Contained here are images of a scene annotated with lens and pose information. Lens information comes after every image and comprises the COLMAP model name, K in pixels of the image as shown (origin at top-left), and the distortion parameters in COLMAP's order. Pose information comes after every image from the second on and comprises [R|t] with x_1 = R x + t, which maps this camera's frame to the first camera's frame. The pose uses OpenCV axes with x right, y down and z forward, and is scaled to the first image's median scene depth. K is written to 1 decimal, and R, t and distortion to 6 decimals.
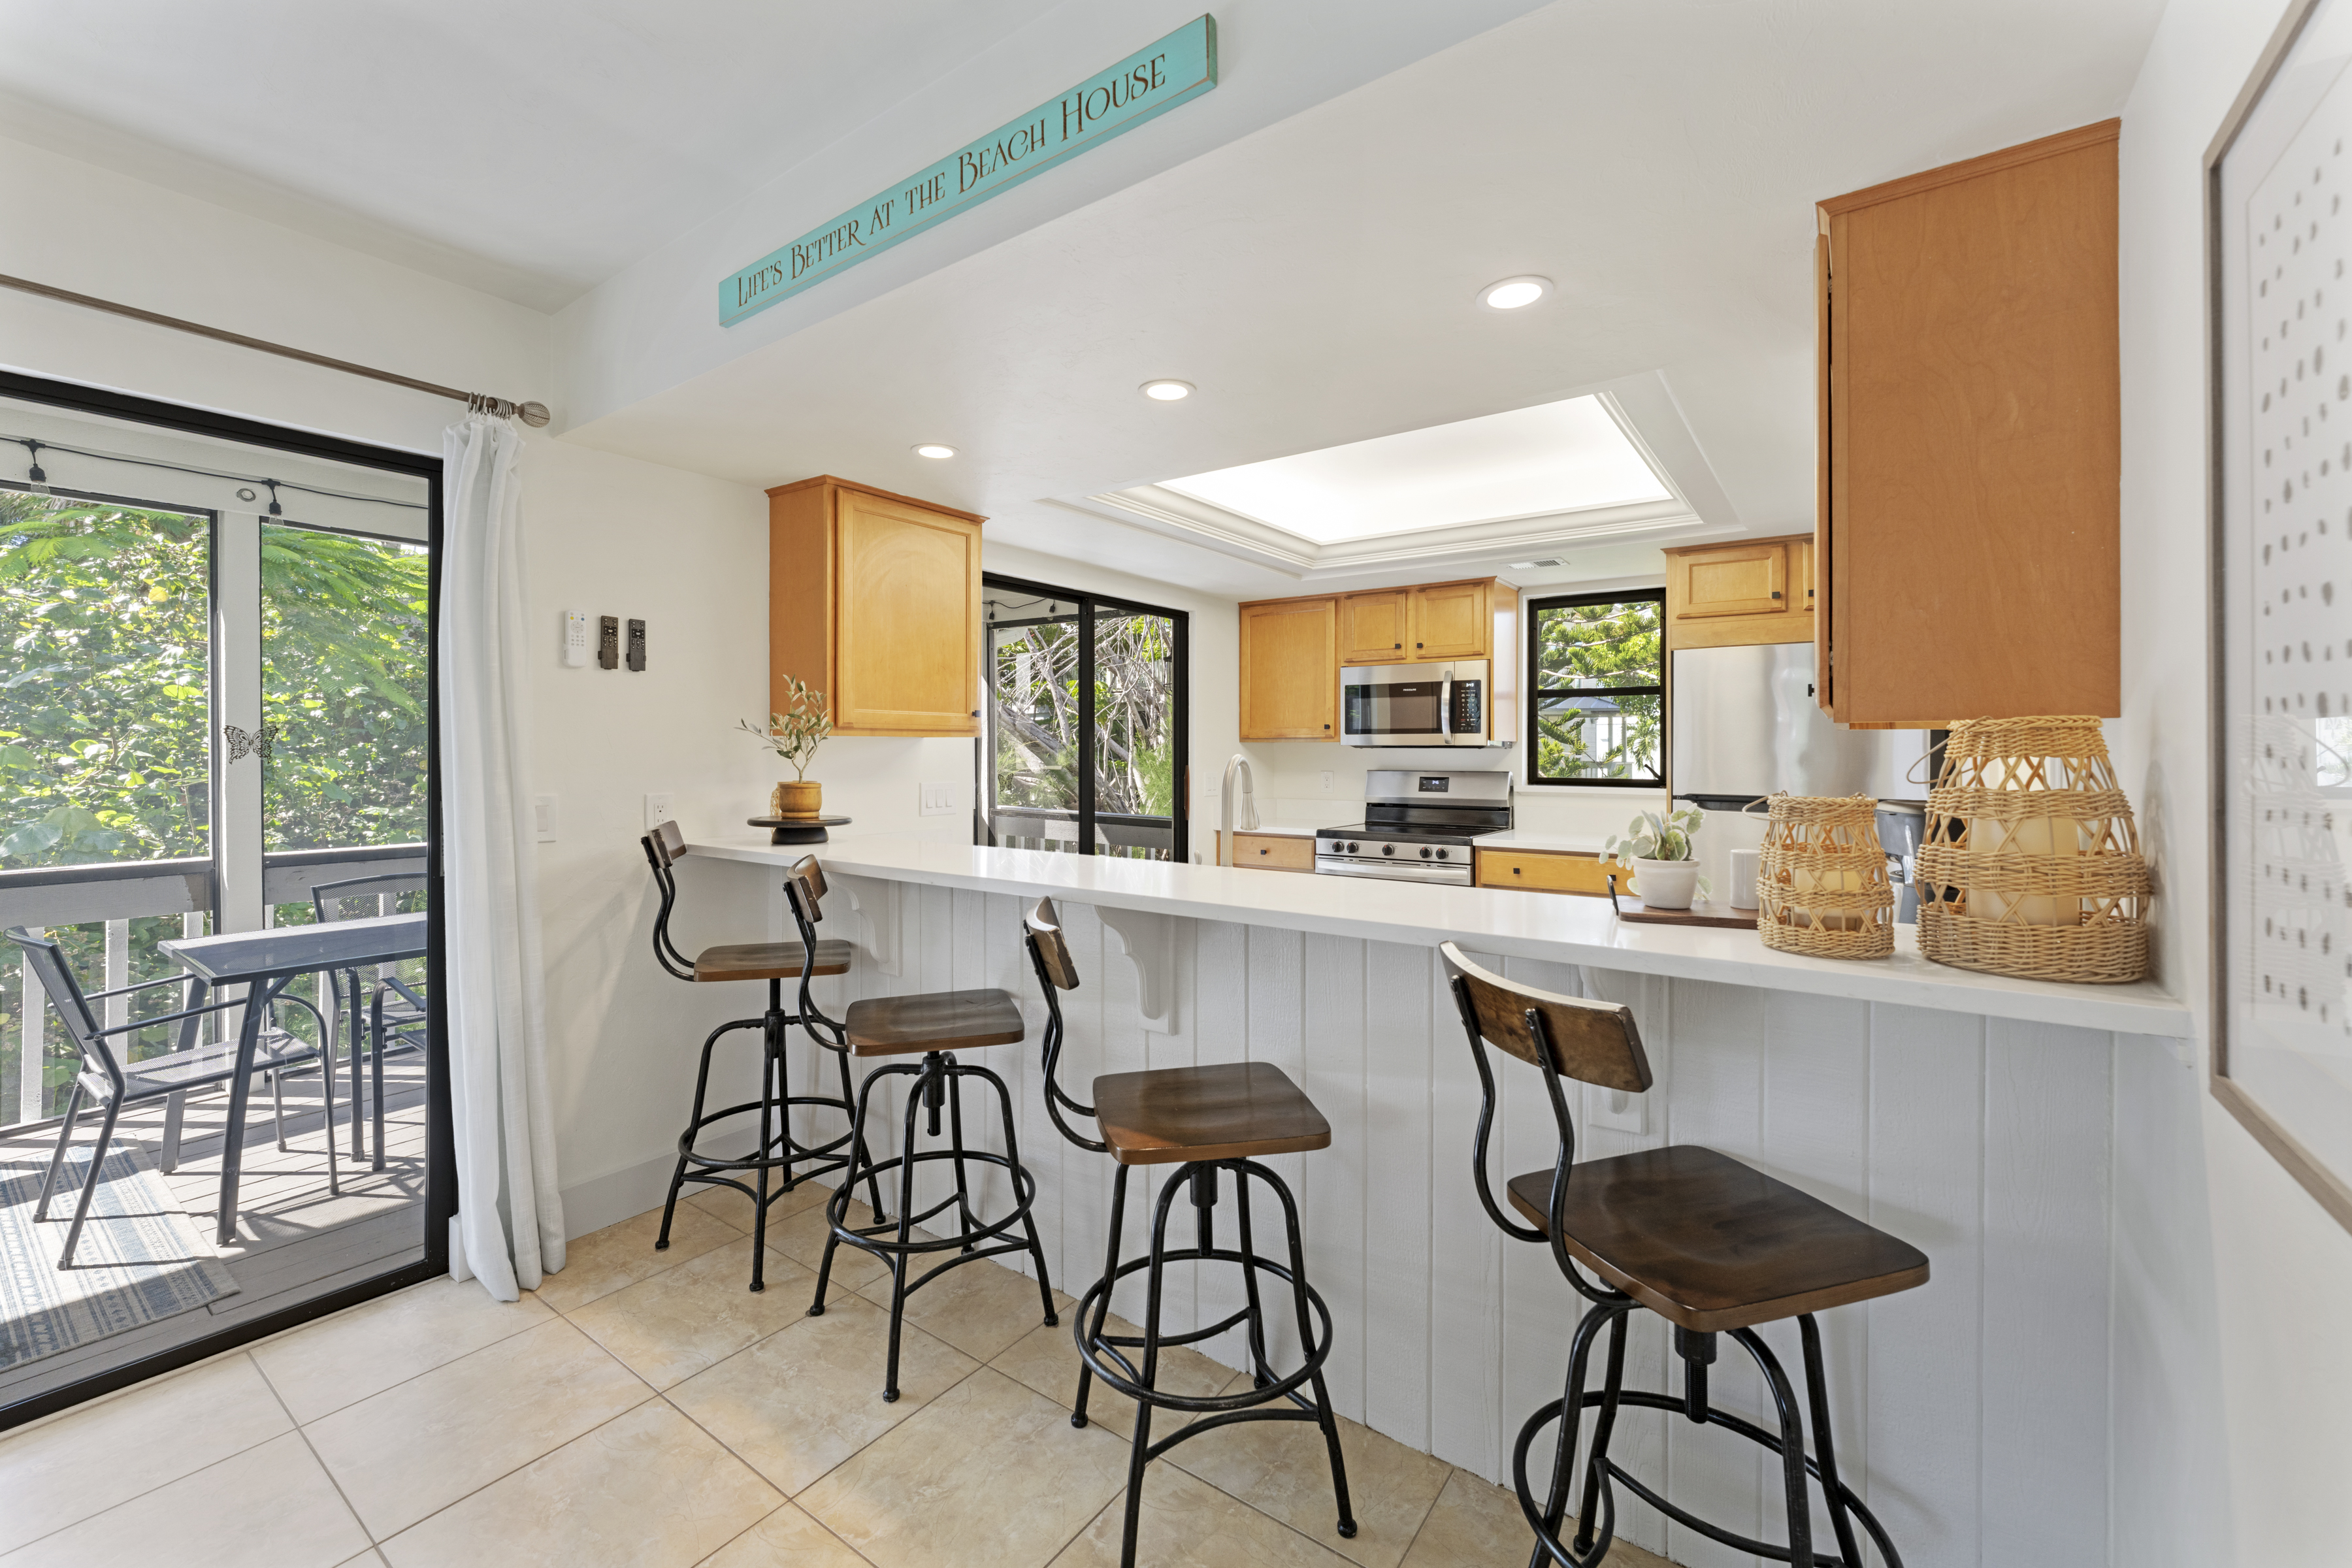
lens RADIAL K [[952.4, 0, 1173.1], [0, 952.4, 769.4], [0, 0, 1]] dist [0.000298, 0.000408]
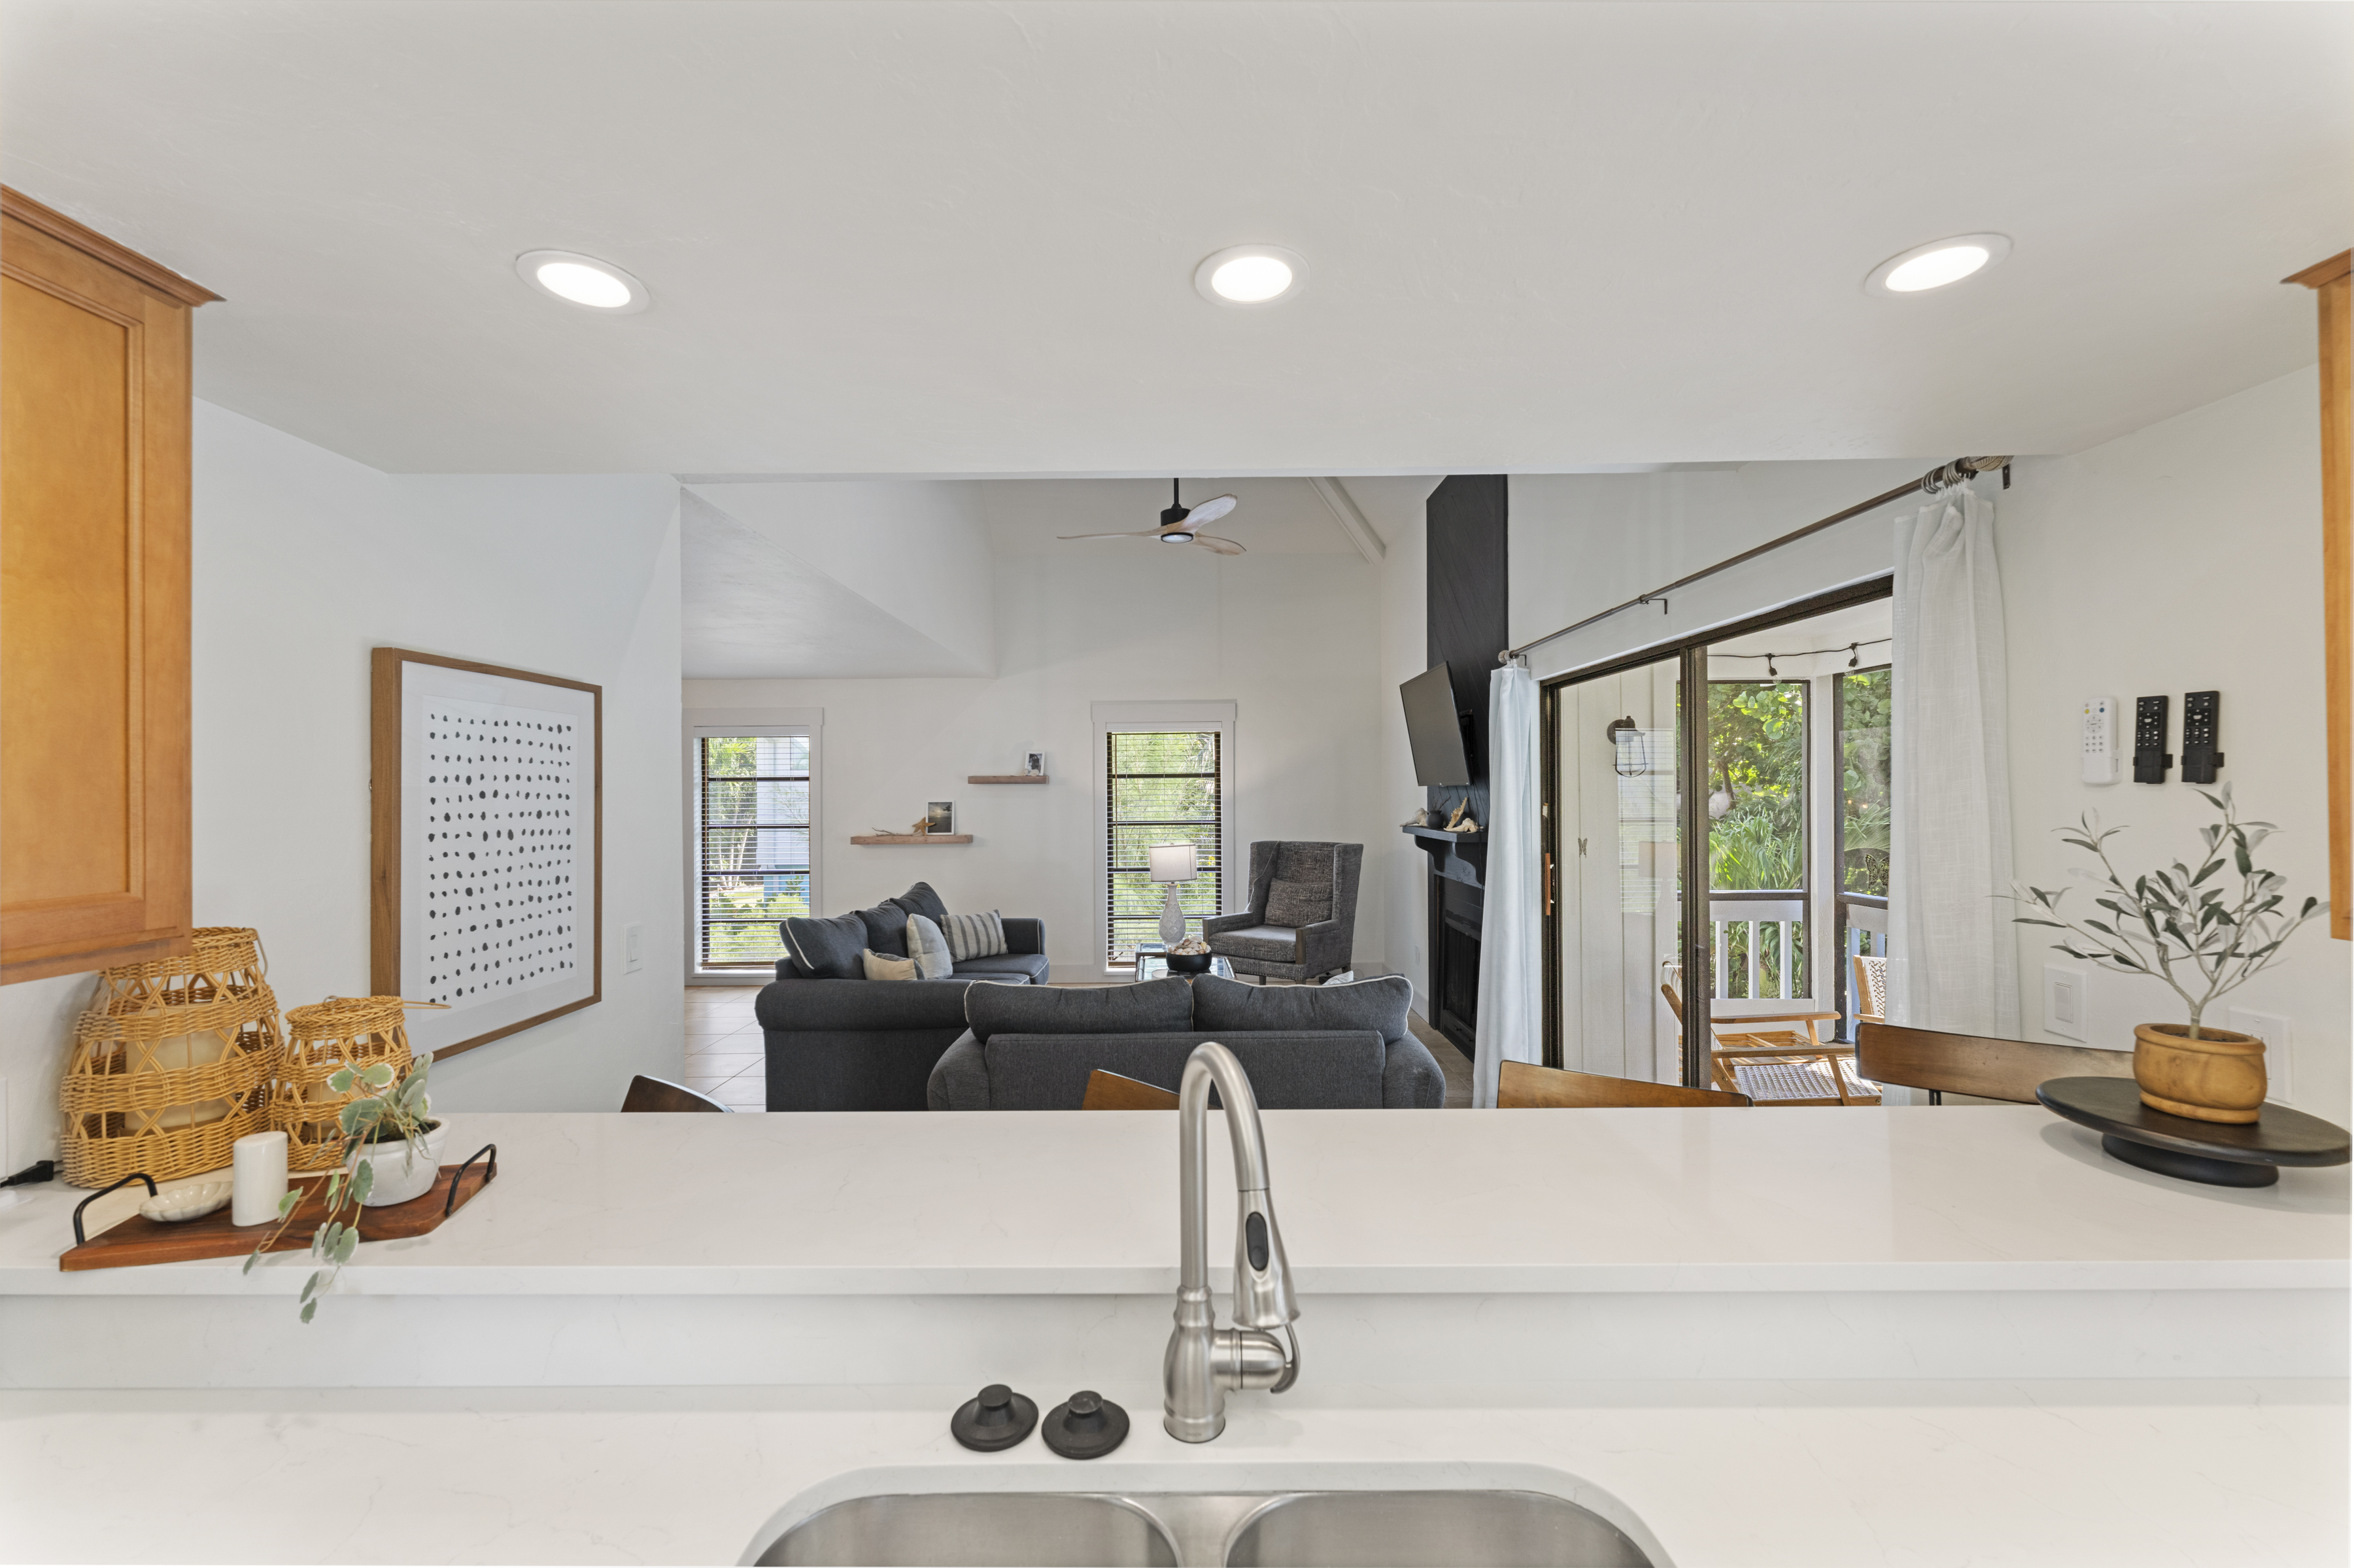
lens RADIAL K [[953.2, 0, 1171.6], [0, 953.2, 791.5], [0, 0, 1]] dist [0.000298, 0.000408]
pose [[-0.812300, 0.027312, -0.582599, 0.276086], [0.019485, 0.999616, 0.019695, -0.120008], [0.582914, 0.004646, -0.812521, 1.103046]]
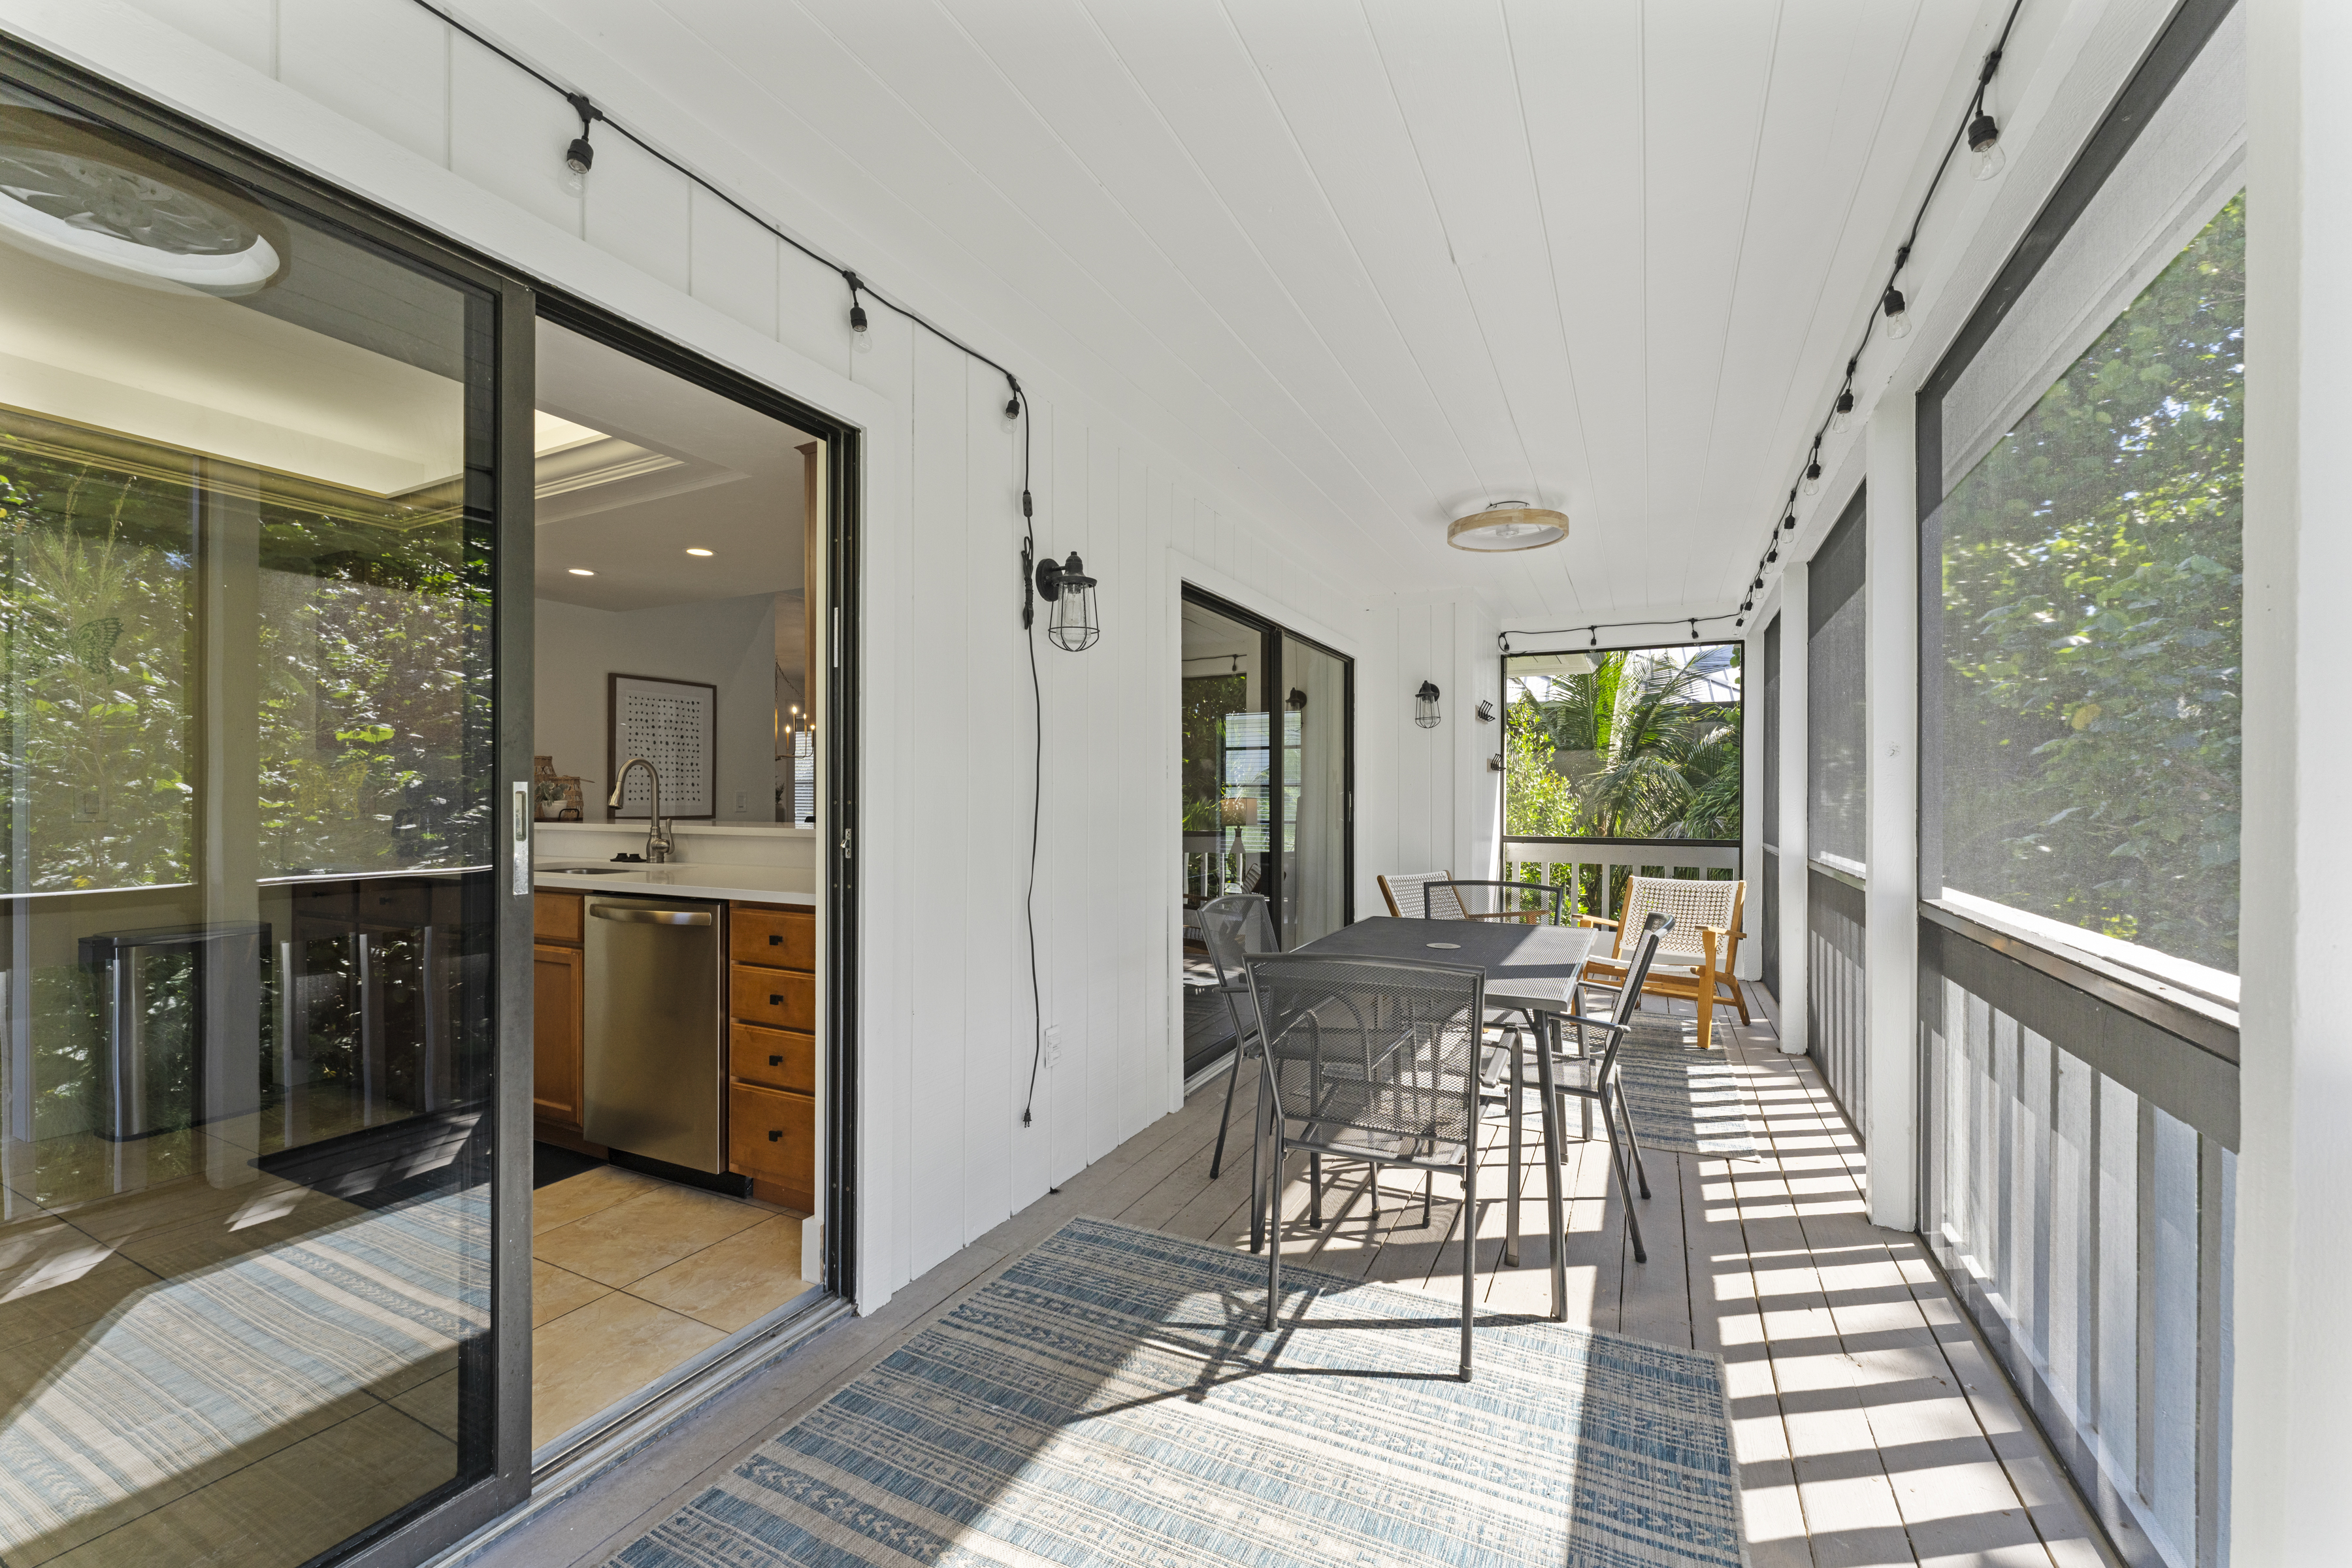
lens RADIAL K [[952.4, 0, 1166.1], [0, 952.4, 798.9], [0, 0, 1]] dist [0.000298, 0.000408]
pose [[-0.985471, 0.023291, -0.168237, -0.422113], [0.021053, 0.999665, 0.015073, 0.026282], [0.168532, 0.011312, -0.985631, 2.292102]]
